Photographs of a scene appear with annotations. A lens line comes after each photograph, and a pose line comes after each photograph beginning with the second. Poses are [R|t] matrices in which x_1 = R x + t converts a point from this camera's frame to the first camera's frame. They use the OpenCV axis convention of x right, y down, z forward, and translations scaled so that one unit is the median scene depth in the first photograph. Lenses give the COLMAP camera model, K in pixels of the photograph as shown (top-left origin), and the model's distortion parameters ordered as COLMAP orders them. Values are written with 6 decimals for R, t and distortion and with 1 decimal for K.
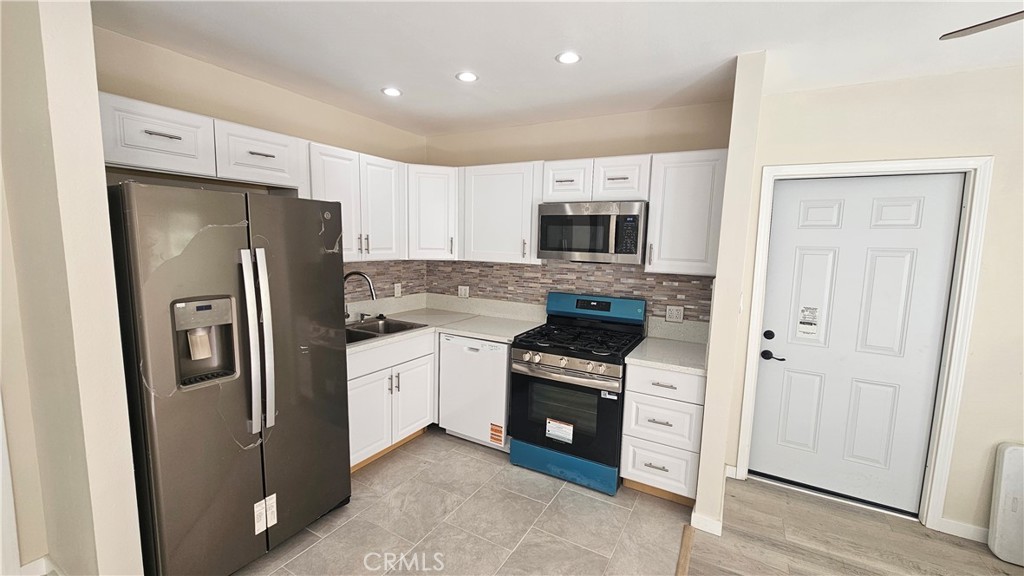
lens RADIAL K [[417.5, 0, 508.5], [0, 417.5, 292.2], [0, 0, 1]] dist [-0.003945, -0.000668]
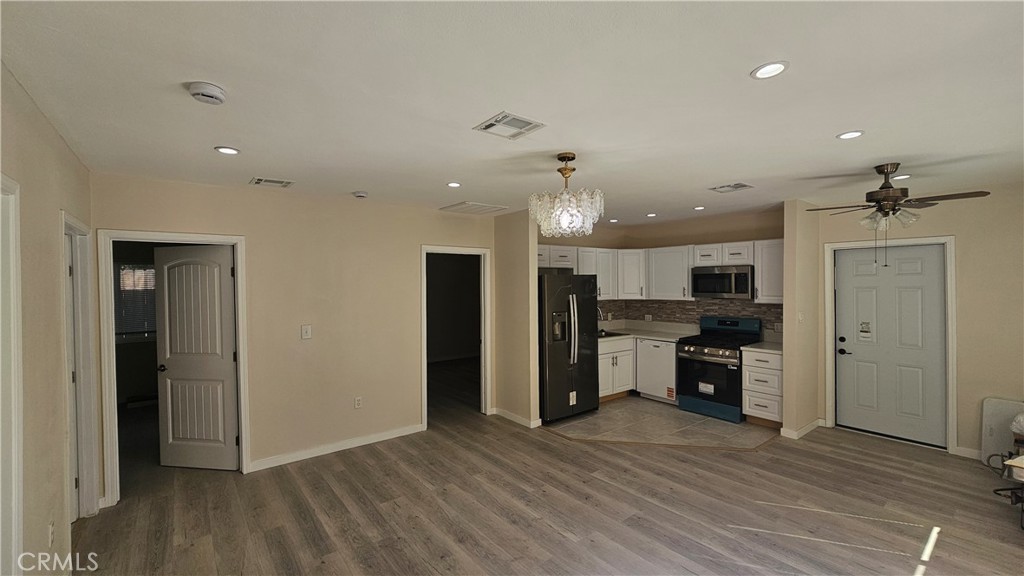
lens RADIAL K [[417.5, 0, 509.0], [0, 417.5, 290.1], [0, 0, 1]] dist [-0.003945, -0.000668]
pose [[0.920543, -0.027009, -0.389707, 0.049904], [-0.017432, 0.993773, -0.110051, 0.117666], [0.390253, 0.108101, 0.914340, -1.125209]]
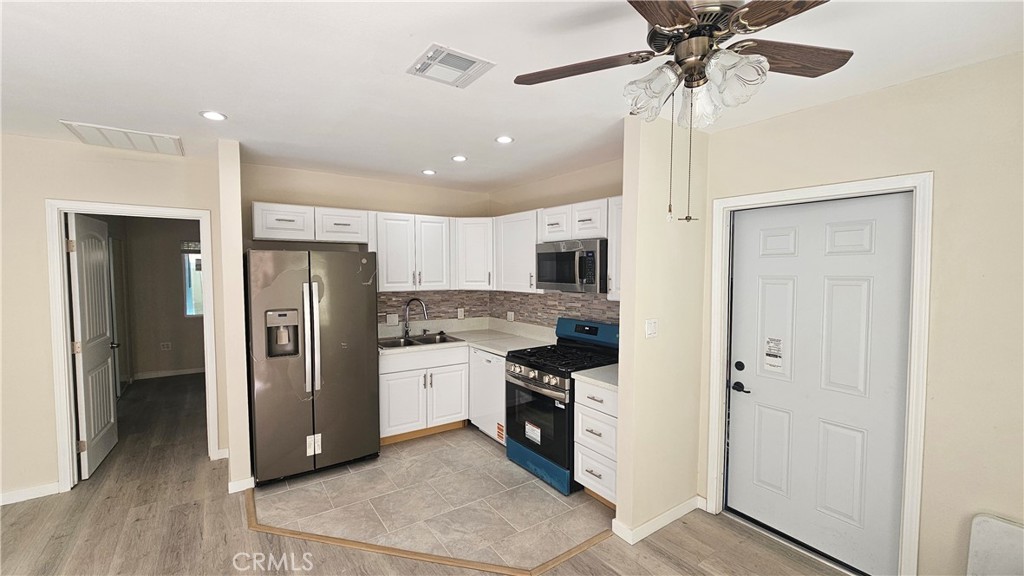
lens RADIAL K [[417.5, 0, 506.4], [0, 417.5, 292.1], [0, 0, 1]] dist [-0.003945, -0.000668]
pose [[0.901140, 0.002145, -0.433523, 0.579494], [-0.035043, 0.997076, -0.067908, 0.016143], [0.432109, 0.076387, 0.898580, -0.134155]]
